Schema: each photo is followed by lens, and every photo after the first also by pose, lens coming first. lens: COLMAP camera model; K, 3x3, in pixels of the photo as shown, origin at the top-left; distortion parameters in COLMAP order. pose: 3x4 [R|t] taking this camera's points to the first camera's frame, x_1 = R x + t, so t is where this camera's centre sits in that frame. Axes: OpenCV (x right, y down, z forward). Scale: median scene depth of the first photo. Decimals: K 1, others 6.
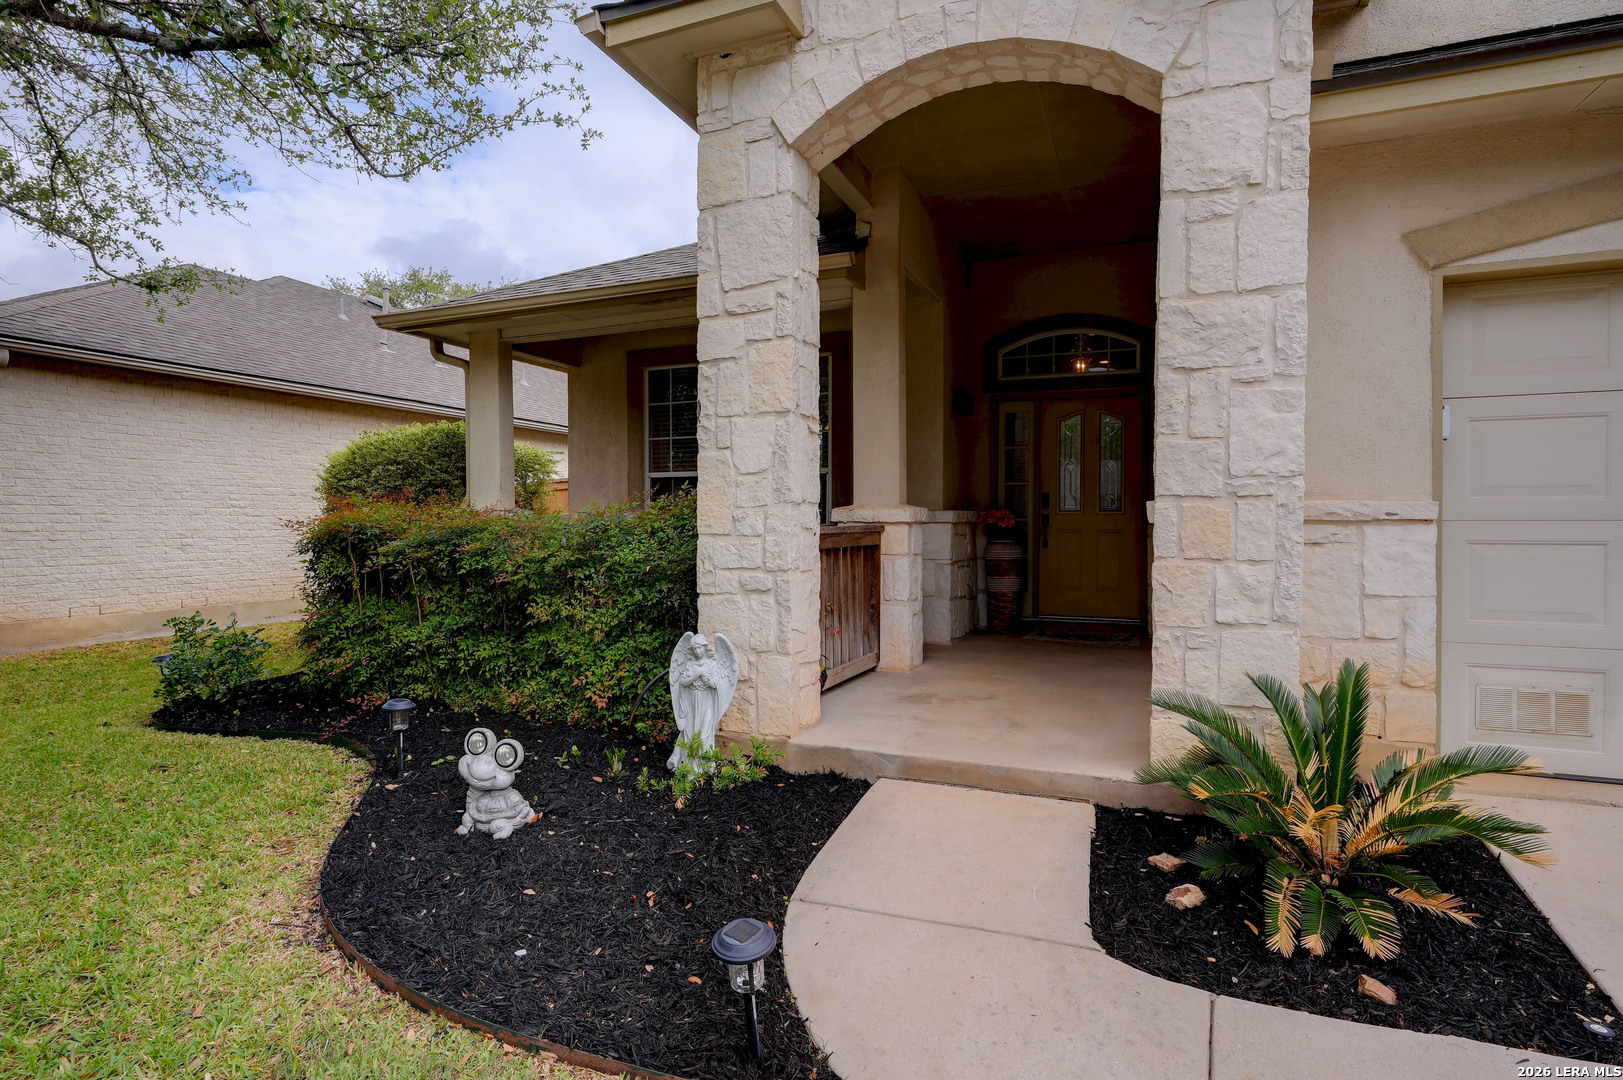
lens RADIAL K [[834.5, 0, 812.3], [0, 834.5, 524.8], [0, 0, 1]] dist [-0.004273, -0.000519]
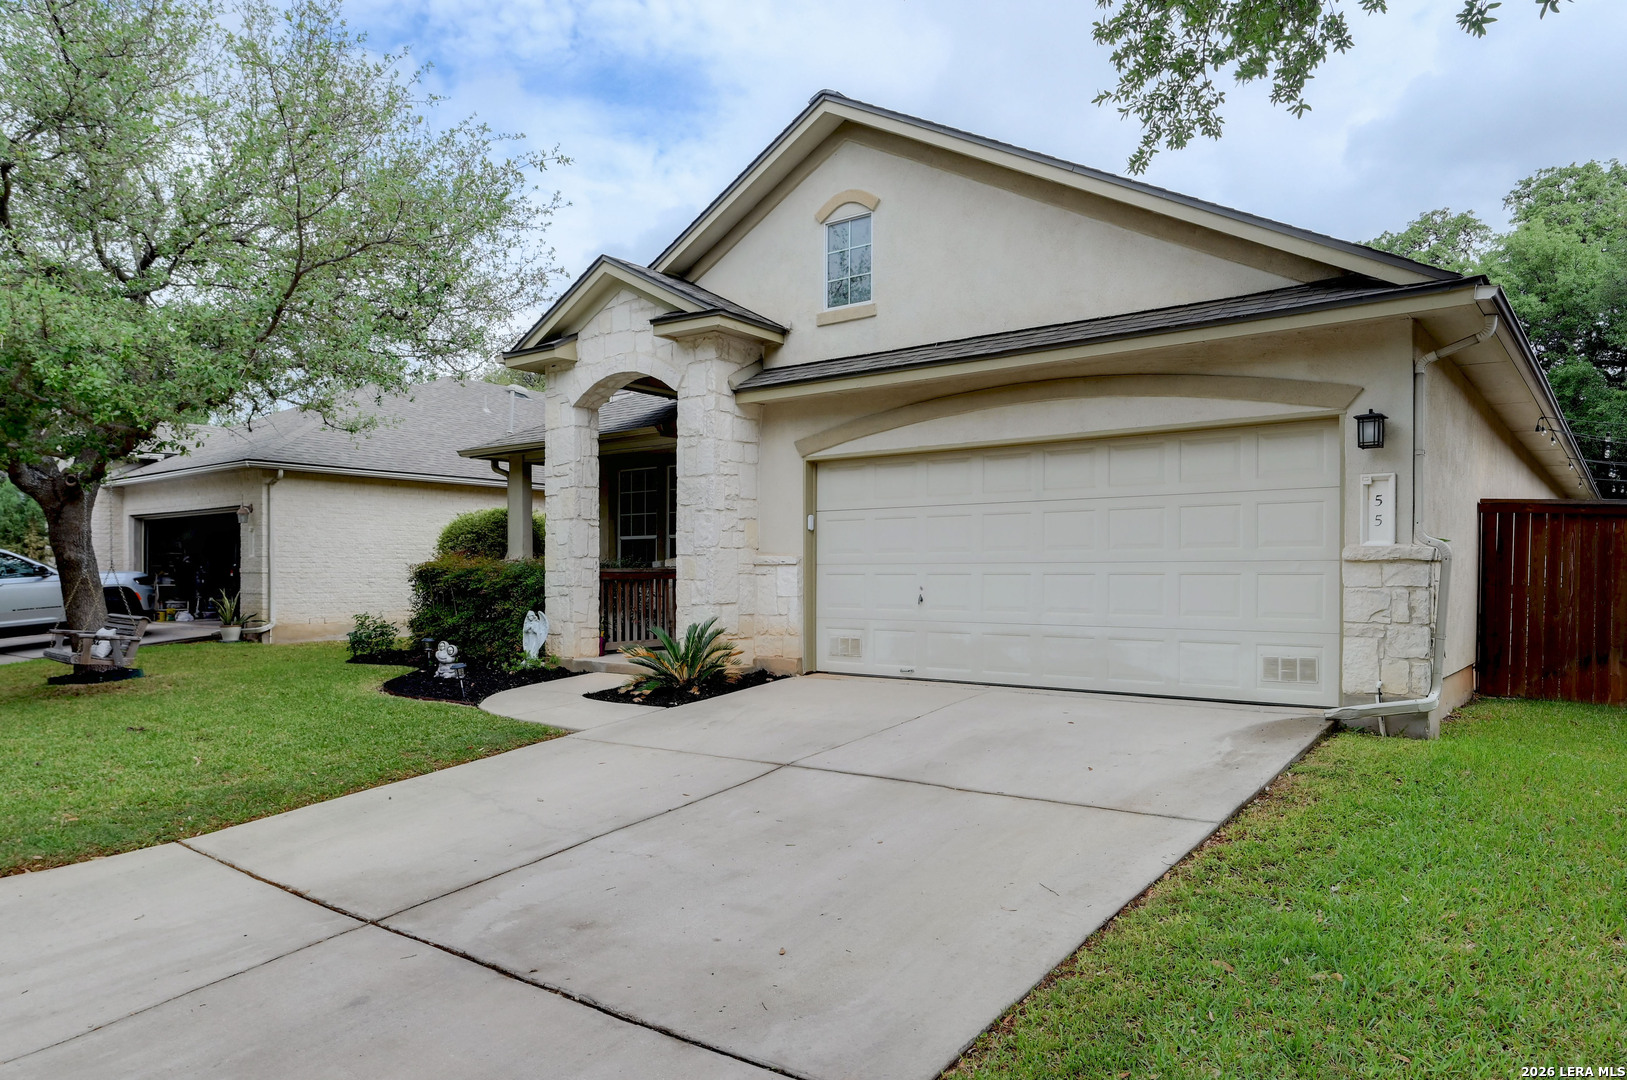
lens RADIAL K [[1049.3, 0, 813.3], [0, 1049.3, 556.6], [0, 0, 1]] dist [-0.000757, 0.000222]
pose [[0.963273, -0.002246, -0.268513, 1.189079], [-0.003113, 0.999804, -0.019529, 0.022907], [0.268504, 0.019647, 0.963078, -1.395375]]
